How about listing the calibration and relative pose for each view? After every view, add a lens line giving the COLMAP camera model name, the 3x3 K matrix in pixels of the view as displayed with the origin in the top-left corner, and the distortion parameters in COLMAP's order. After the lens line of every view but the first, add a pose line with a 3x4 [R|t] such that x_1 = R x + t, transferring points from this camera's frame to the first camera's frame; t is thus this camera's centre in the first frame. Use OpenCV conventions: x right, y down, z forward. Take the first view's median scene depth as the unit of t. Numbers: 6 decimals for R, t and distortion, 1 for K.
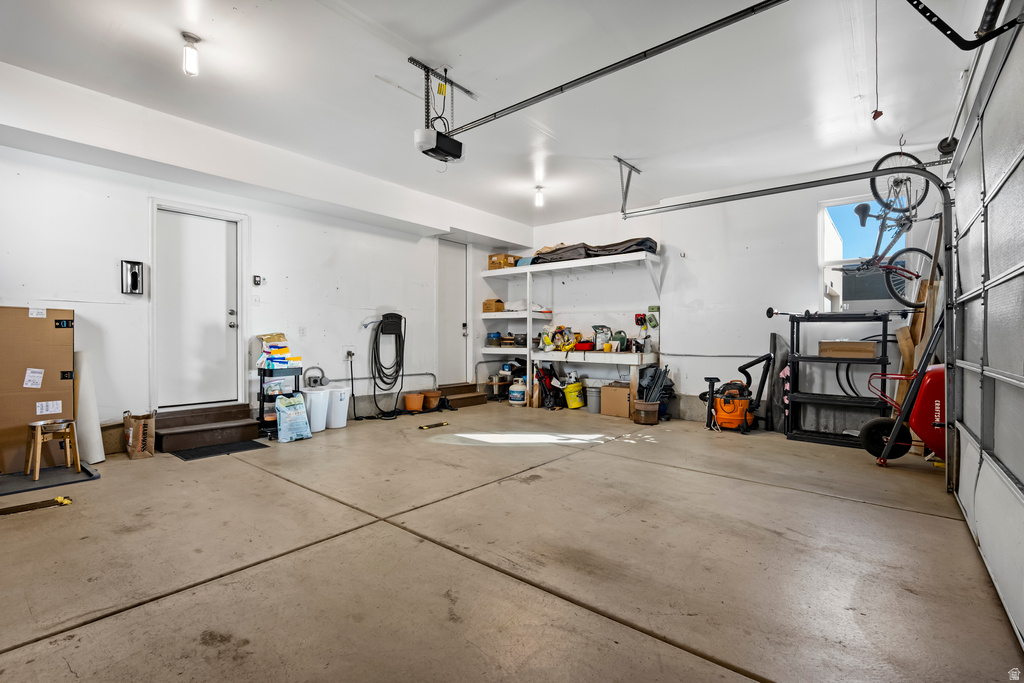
lens RADIAL K [[473.0, 0, 512.0], [0, 473.0, 341.5], [0, 0, 1]] dist [-0.000628, -0.000062]
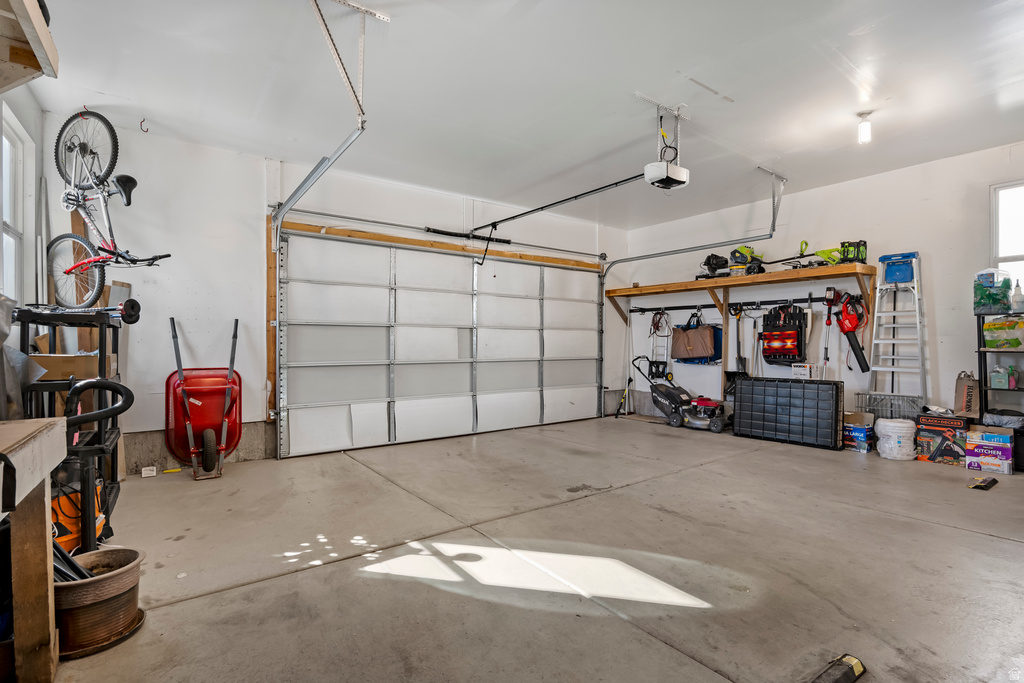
lens RADIAL K [[473.0, 0, 512.0], [0, 473.0, 341.5], [0, 0, 1]] dist [-0.000628, -0.000062]
pose [[-0.963338, -0.003422, 0.268270, -0.090319], [-0.001878, 0.999980, 0.006012, -0.033541], [-0.268285, 0.005287, -0.963325, 1.945014]]
